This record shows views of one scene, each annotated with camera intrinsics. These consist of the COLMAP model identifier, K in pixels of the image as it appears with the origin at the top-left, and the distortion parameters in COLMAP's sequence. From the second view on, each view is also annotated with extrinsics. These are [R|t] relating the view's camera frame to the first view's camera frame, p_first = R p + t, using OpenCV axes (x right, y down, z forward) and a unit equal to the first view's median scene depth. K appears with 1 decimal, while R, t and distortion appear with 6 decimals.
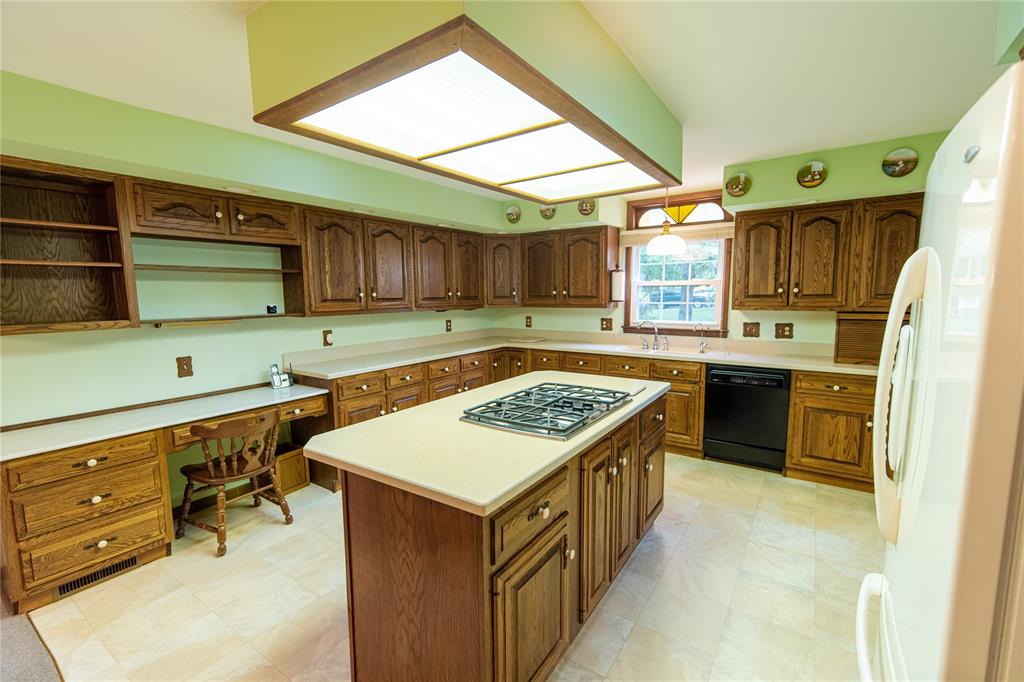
lens RADIAL K [[441.3, 0, 515.0], [0, 441.3, 342.5], [0, 0, 1]] dist [-0.000015, 0.000201]
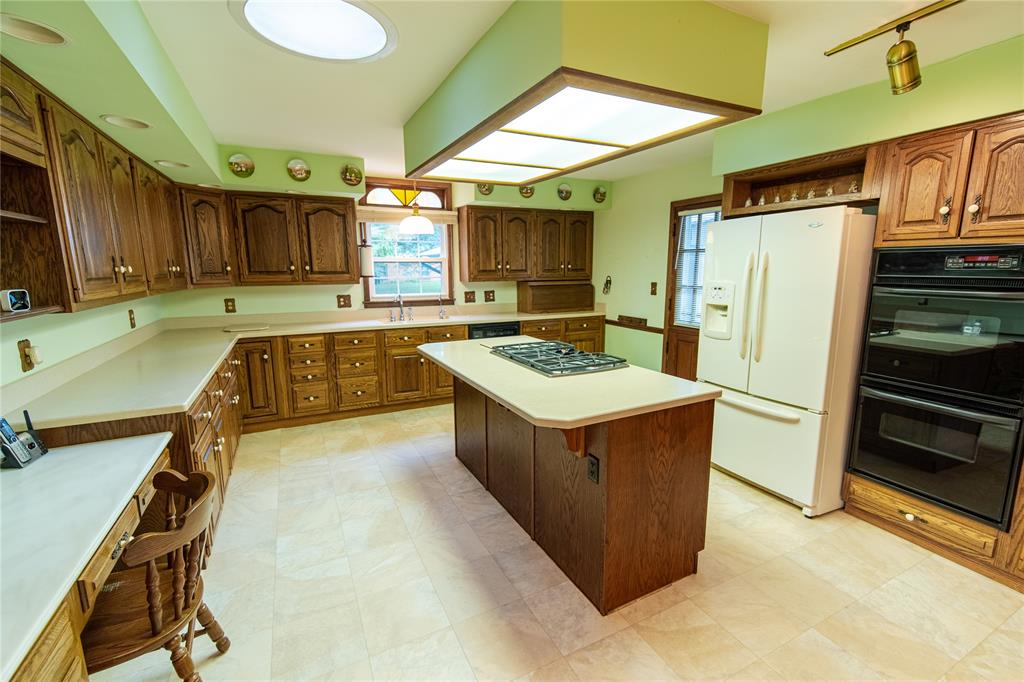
lens RADIAL K [[441.3, 0, 515.8], [0, 441.3, 342.3], [0, 0, 1]] dist [-0.000015, 0.000201]
pose [[0.478919, -0.140329, 0.866570, -0.530815], [0.098346, 0.989503, 0.105884, -0.020488], [-0.872333, 0.034514, 0.487693, 0.237308]]
